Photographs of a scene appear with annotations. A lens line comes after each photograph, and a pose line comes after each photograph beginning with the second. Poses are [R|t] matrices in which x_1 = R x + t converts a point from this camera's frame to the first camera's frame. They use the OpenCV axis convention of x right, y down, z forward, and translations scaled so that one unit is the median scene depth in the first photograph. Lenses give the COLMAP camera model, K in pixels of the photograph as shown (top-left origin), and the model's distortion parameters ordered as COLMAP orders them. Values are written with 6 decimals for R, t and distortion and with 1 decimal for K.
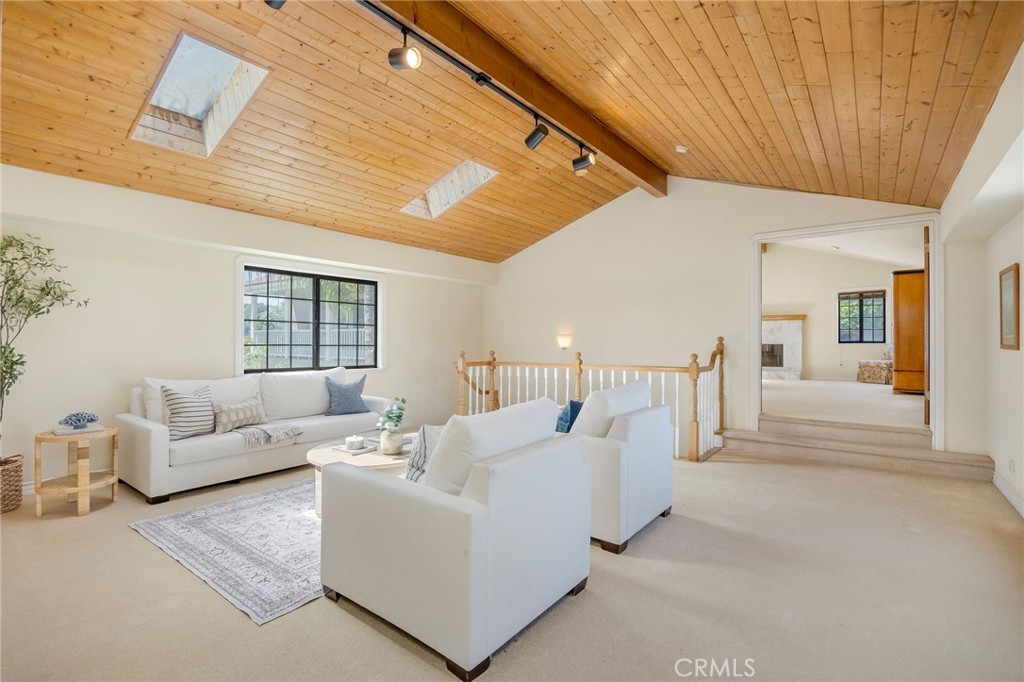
lens RADIAL K [[498.7, 0, 503.3], [0, 498.7, 338.7], [0, 0, 1]] dist [-0.001574, 0.000440]
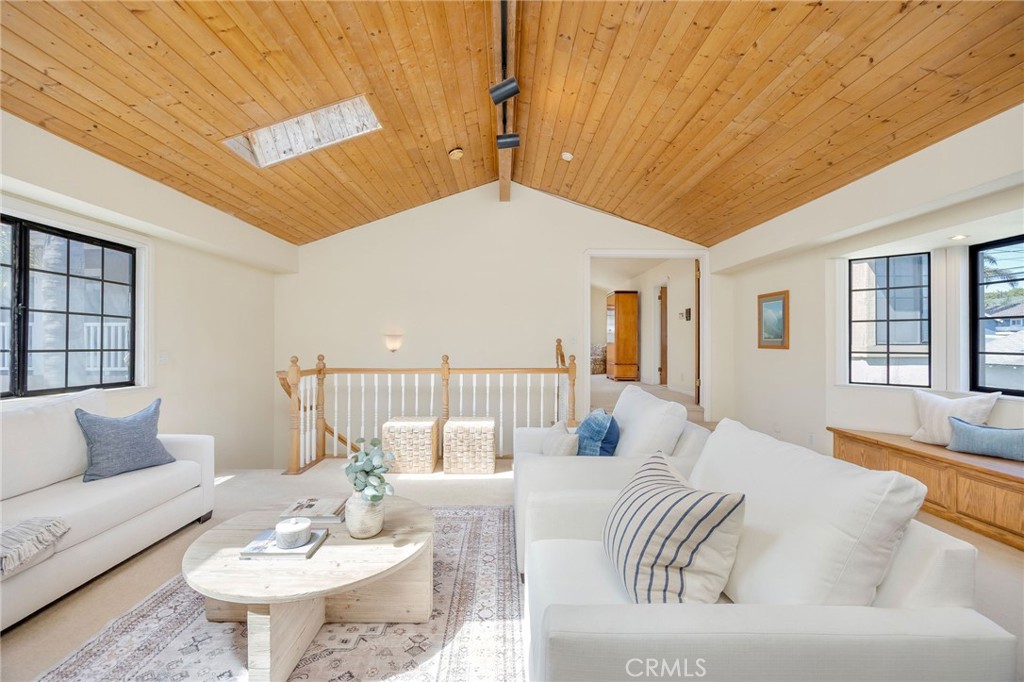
lens RADIAL K [[451.2, 0, 515.5], [0, 451.2, 340.1], [0, 0, 1]] dist [-0.010453, 0.000976]
pose [[0.778782, 0.003813, 0.627283, -0.258637], [-0.004745, 0.999989, -0.000189, -0.000956], [-0.627276, -0.002829, 0.778792, 0.288999]]
